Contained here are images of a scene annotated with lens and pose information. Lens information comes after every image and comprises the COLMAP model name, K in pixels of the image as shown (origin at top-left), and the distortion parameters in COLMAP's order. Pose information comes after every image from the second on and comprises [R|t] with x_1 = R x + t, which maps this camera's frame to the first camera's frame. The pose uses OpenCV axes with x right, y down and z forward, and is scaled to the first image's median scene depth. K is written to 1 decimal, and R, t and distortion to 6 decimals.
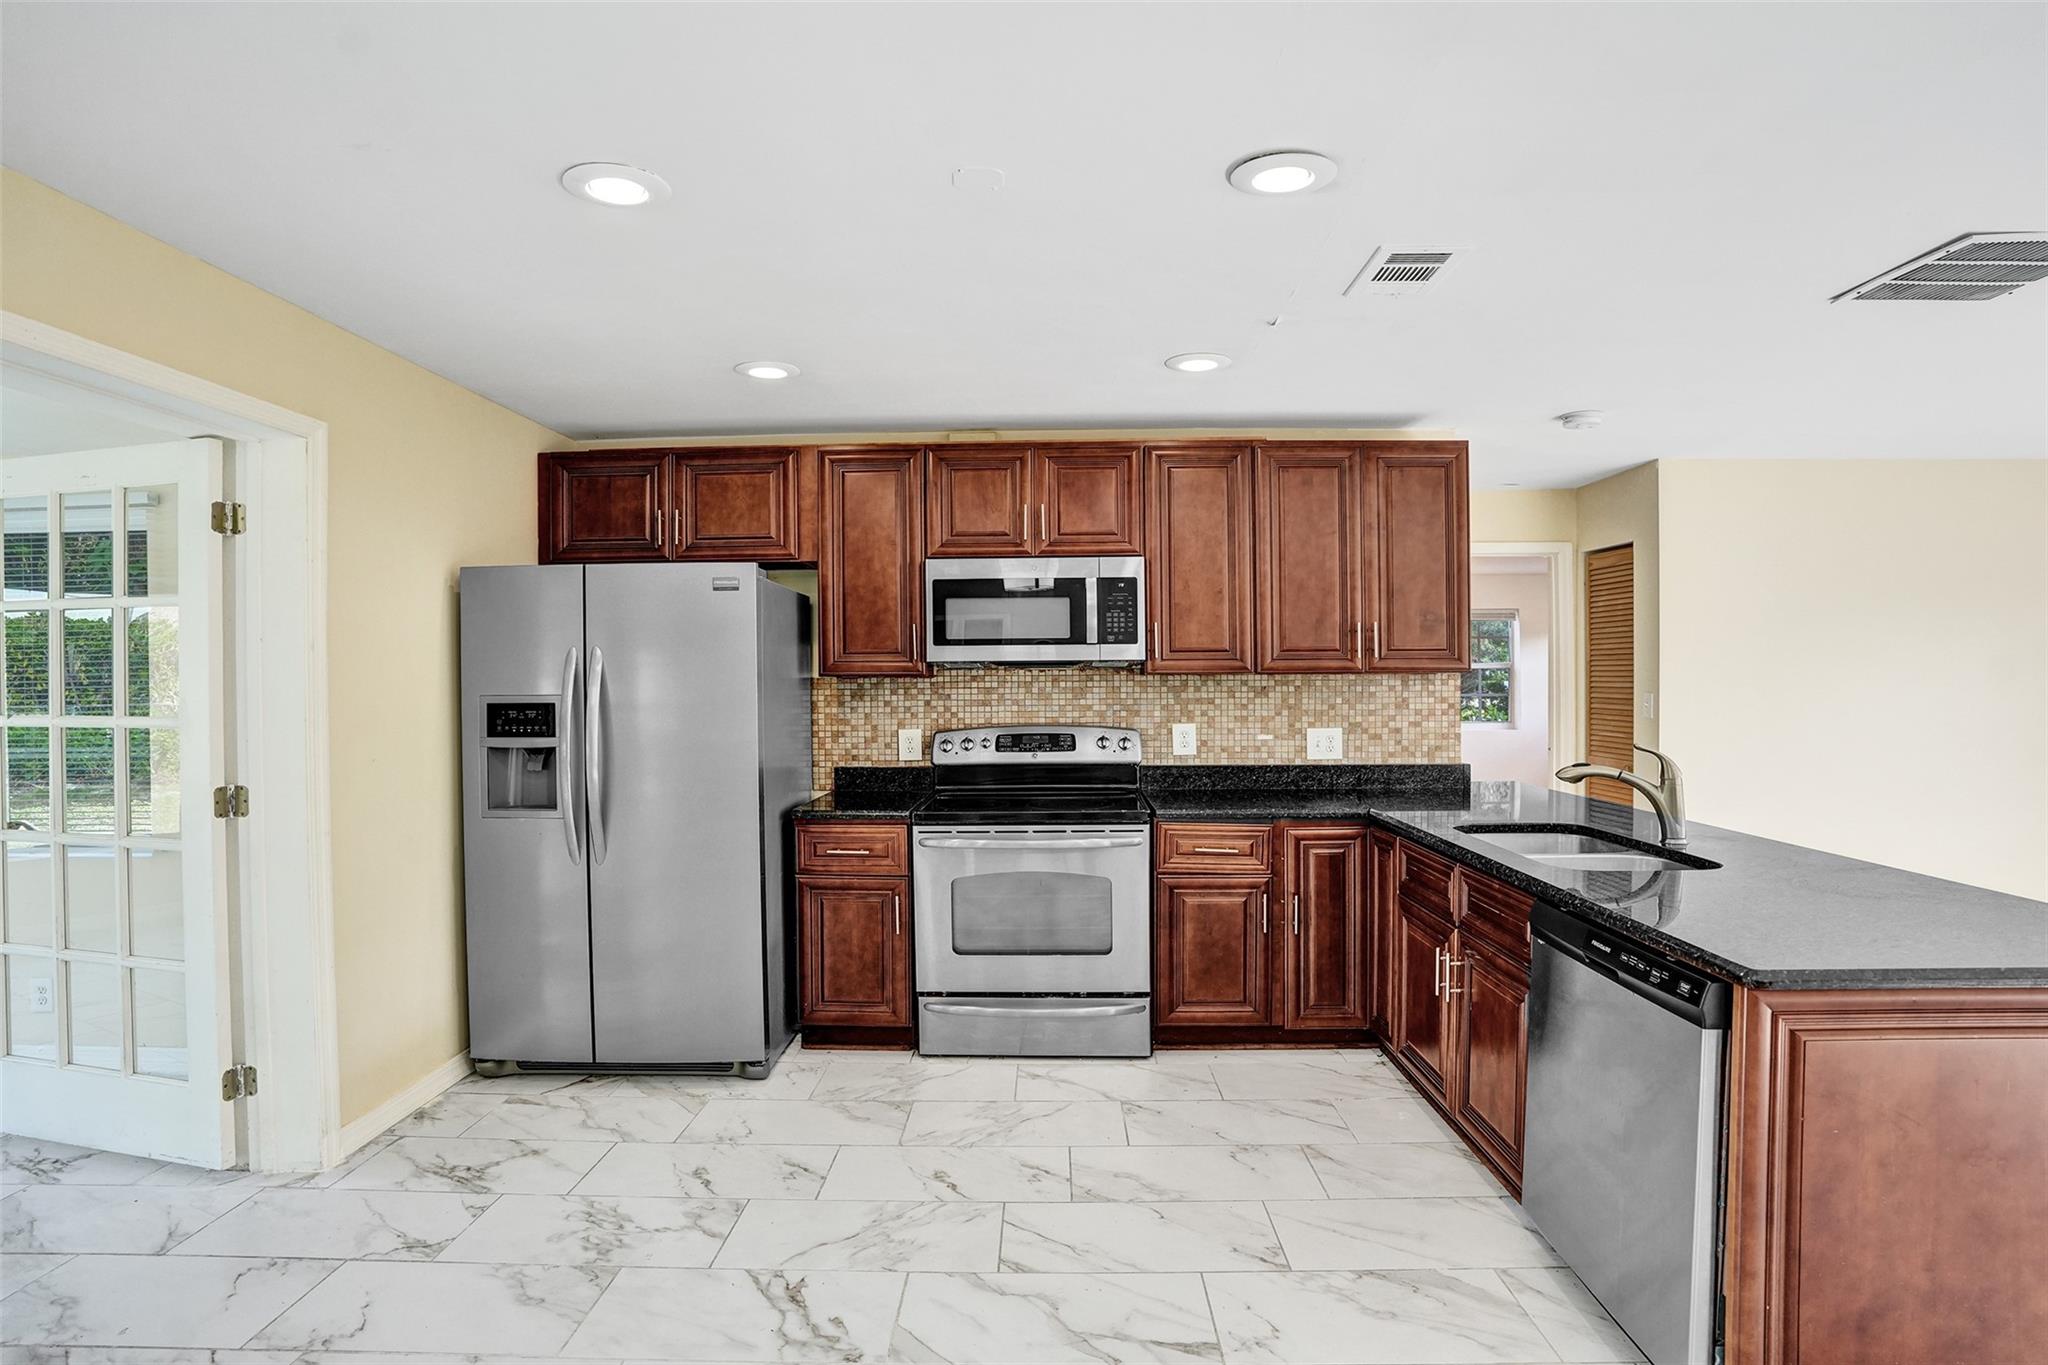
lens RADIAL K [[1070.5, 0, 1024.0], [0, 1070.5, 682.5], [0, 0, 1]] dist [-0.082035, 0.039710]
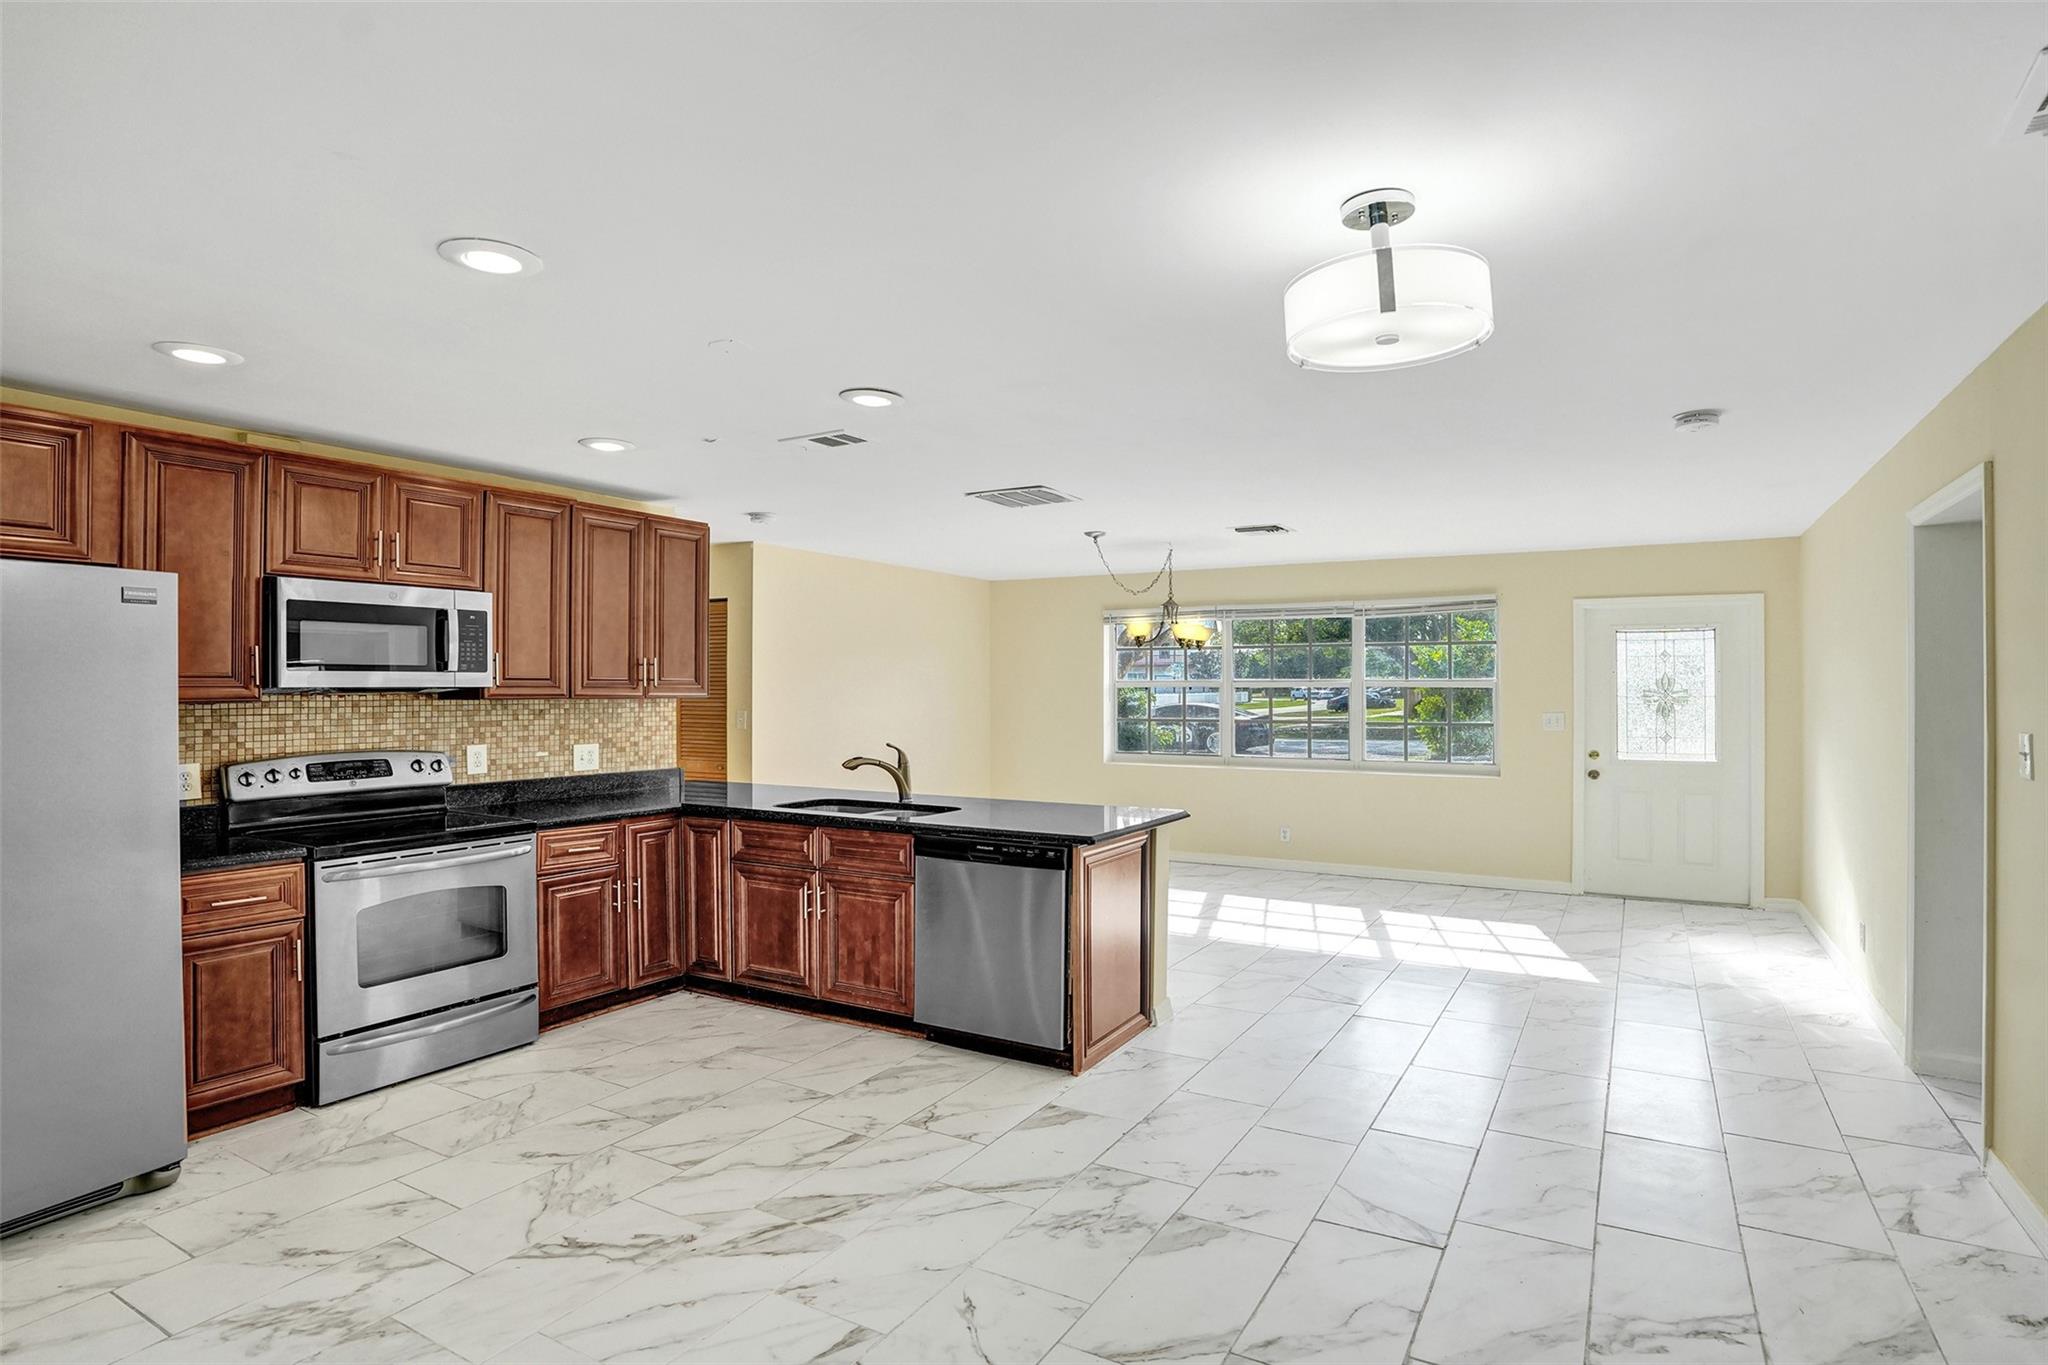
lens RADIAL K [[1077.0, 0, 1028.3], [0, 1077.0, 670.0], [0, 0, 1]] dist [-0.072617, 0.030371]
pose [[0.478494, 0.019231, 0.877880, -0.559924], [0.003220, 0.999715, -0.023656, -0.010703], [-0.878085, 0.014146, 0.478295, 0.000773]]
